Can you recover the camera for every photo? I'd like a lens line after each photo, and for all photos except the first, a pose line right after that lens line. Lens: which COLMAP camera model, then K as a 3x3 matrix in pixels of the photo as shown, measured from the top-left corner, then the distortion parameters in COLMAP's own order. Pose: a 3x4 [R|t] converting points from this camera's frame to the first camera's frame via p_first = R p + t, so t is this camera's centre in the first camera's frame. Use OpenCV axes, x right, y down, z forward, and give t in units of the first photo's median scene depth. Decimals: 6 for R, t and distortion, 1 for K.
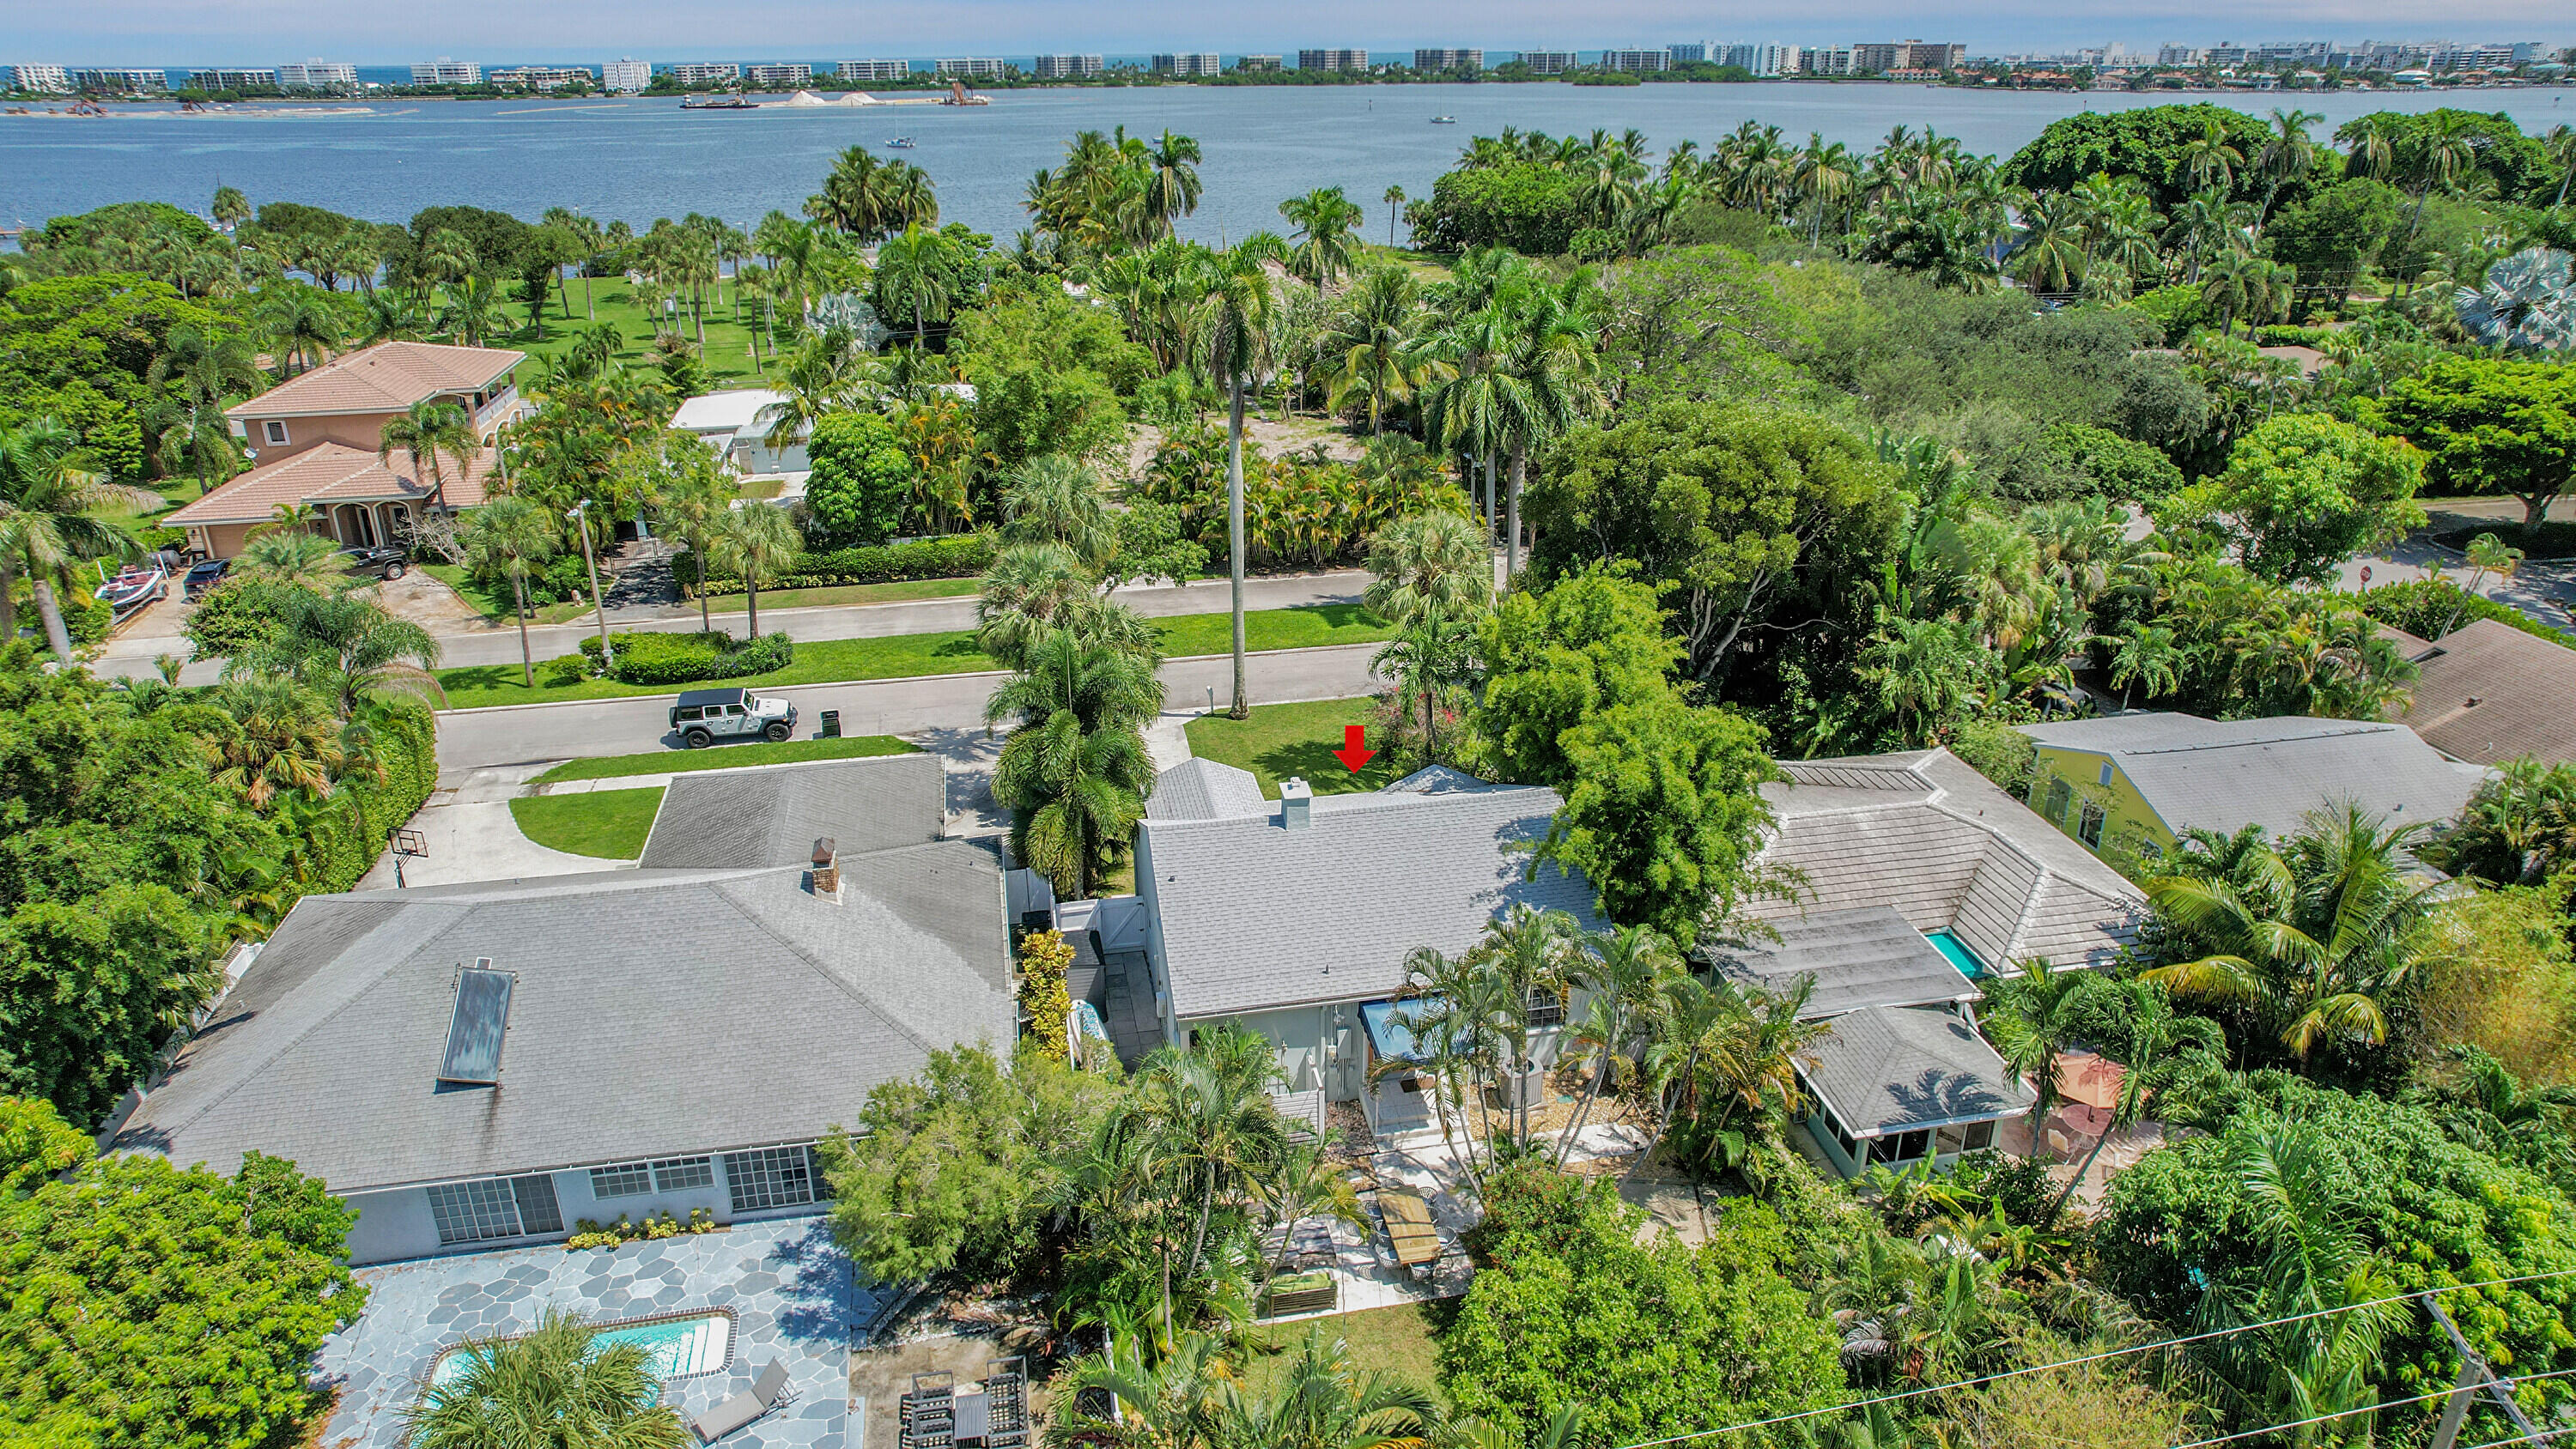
lens RADIAL K [[1644.9, 0, 1299.0], [0, 1644.9, 728.3], [0, 0, 1]] dist [-0.078595, 0.073866]
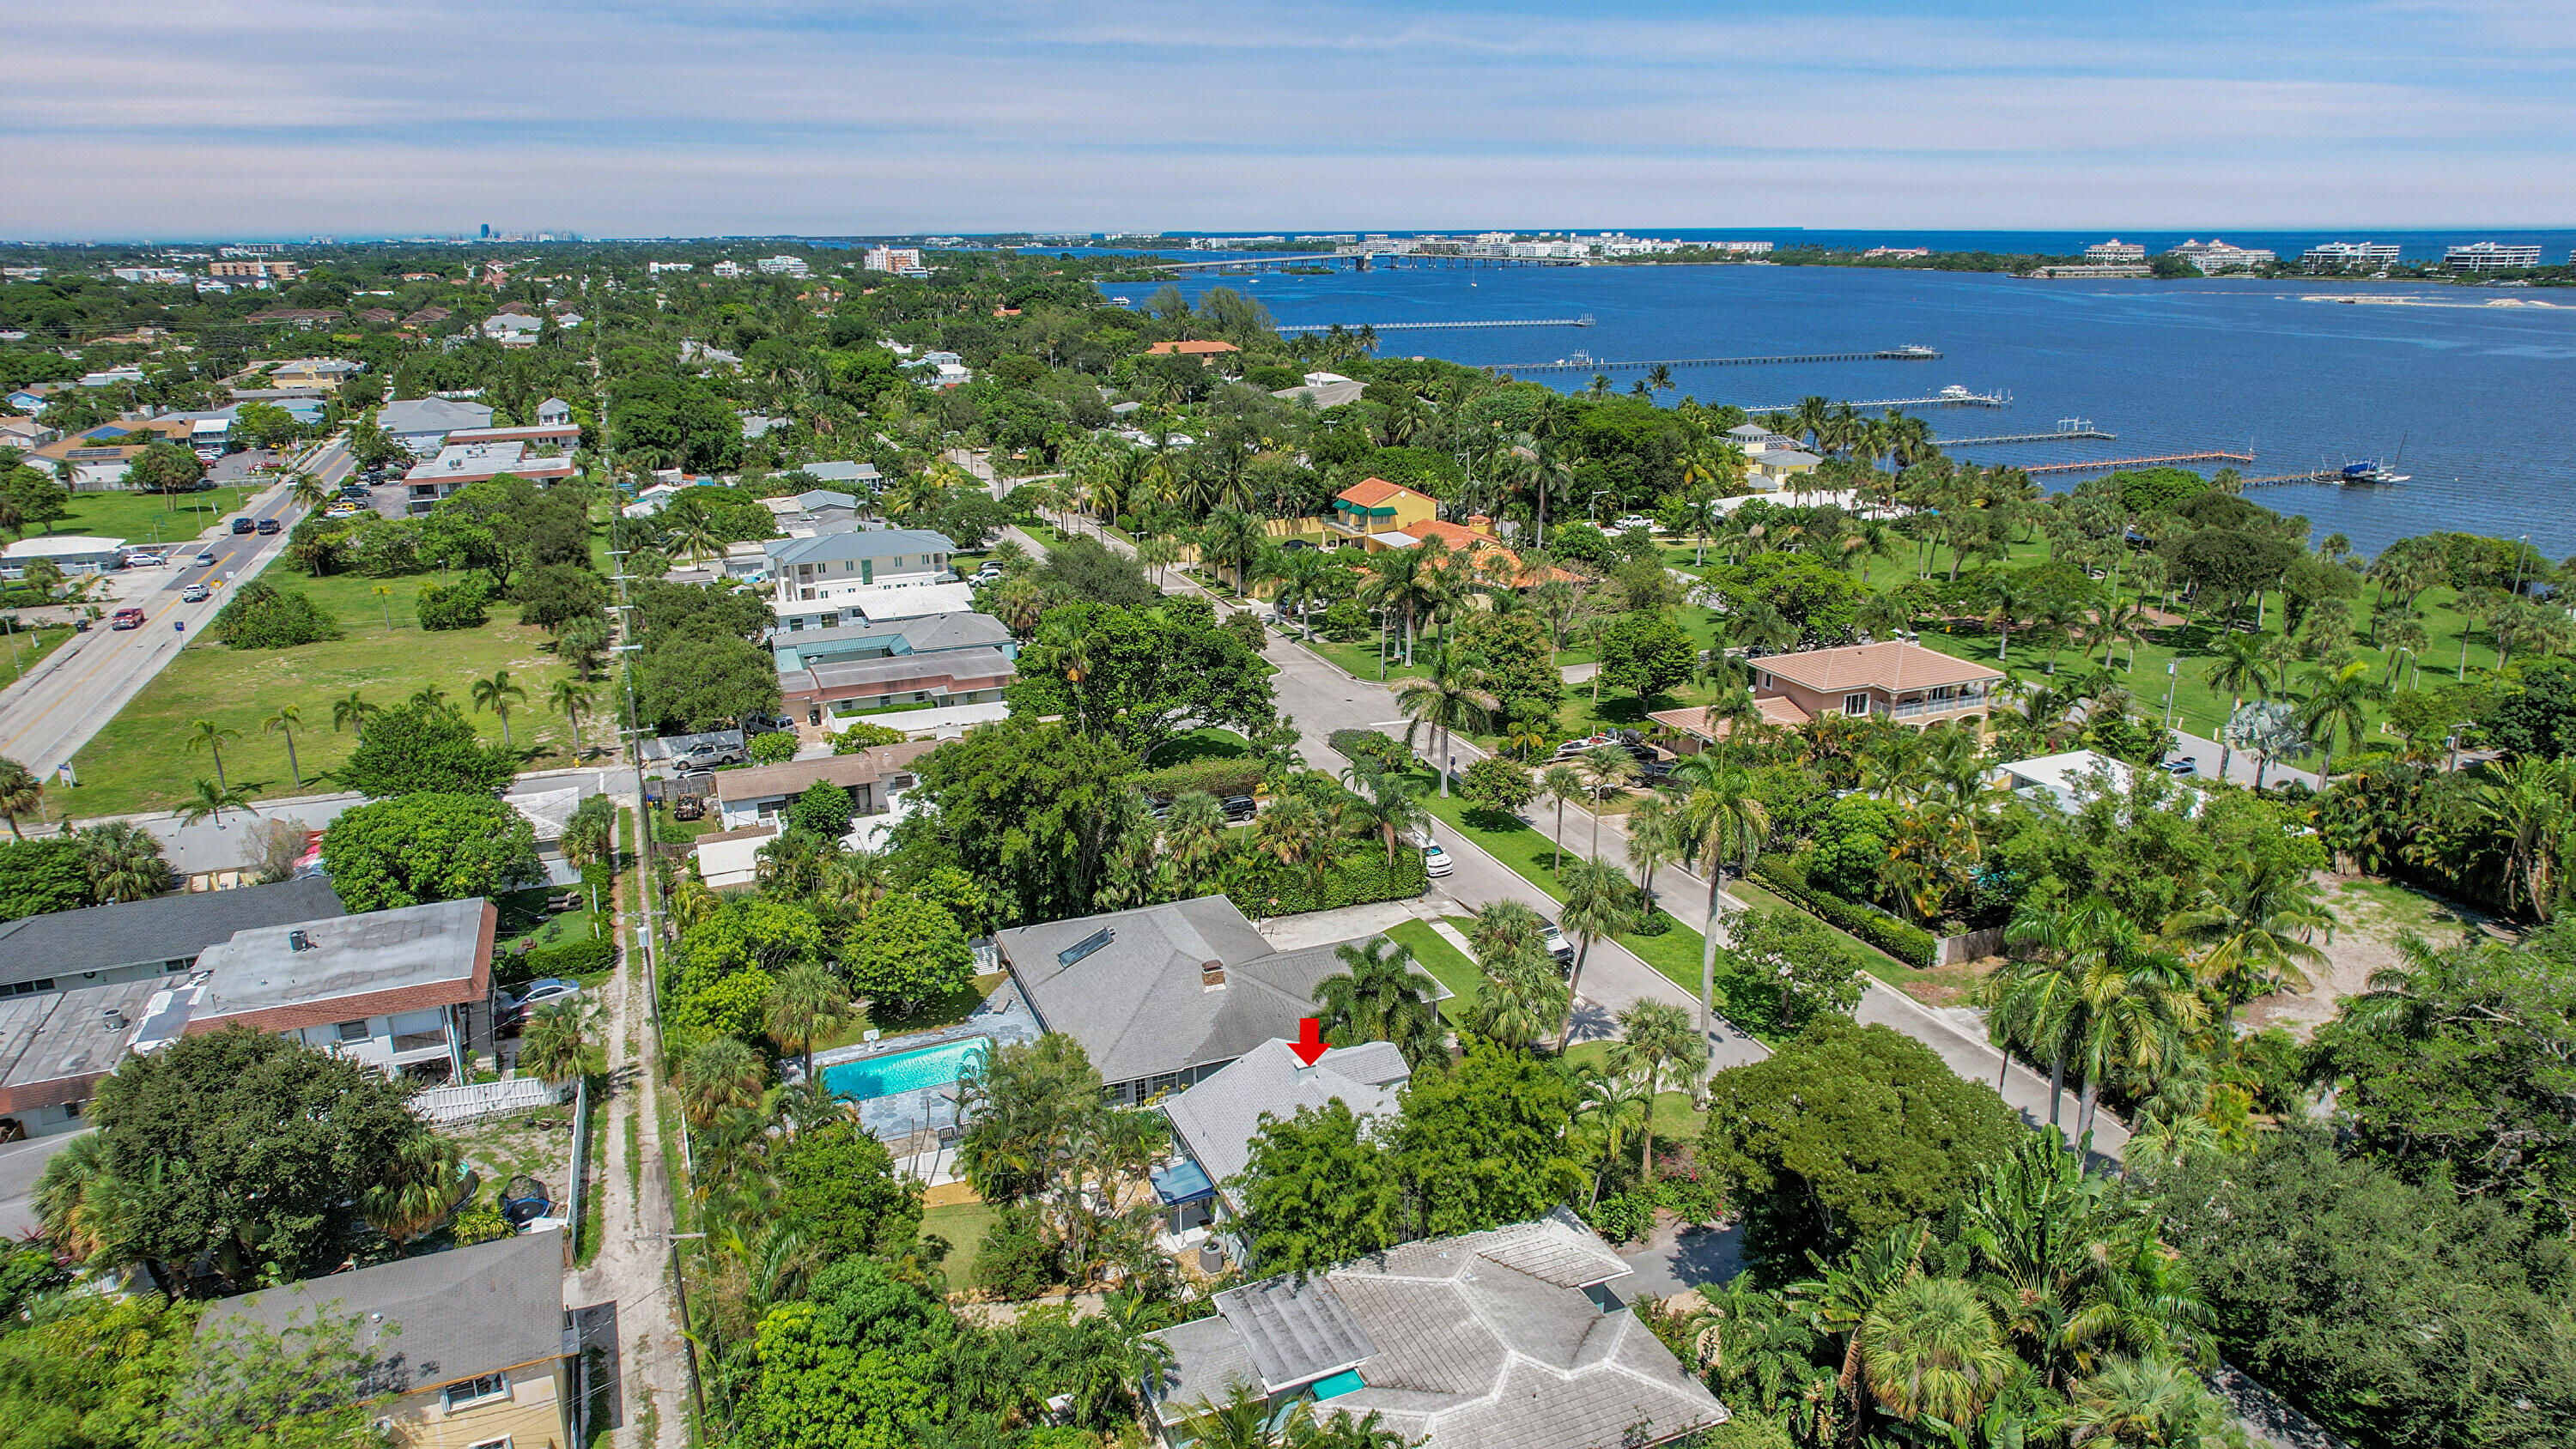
lens RADIAL K [[1637.8, 0, 1299.5], [0, 1637.8, 734.8], [0, 0, 1]] dist [-0.070831, 0.065376]
pose [[0.204959, 0.297183, -0.932563, 1.046425], [-0.373488, 0.904442, 0.206136, -0.436549], [0.904709, 0.306052, 0.296368, 0.276328]]
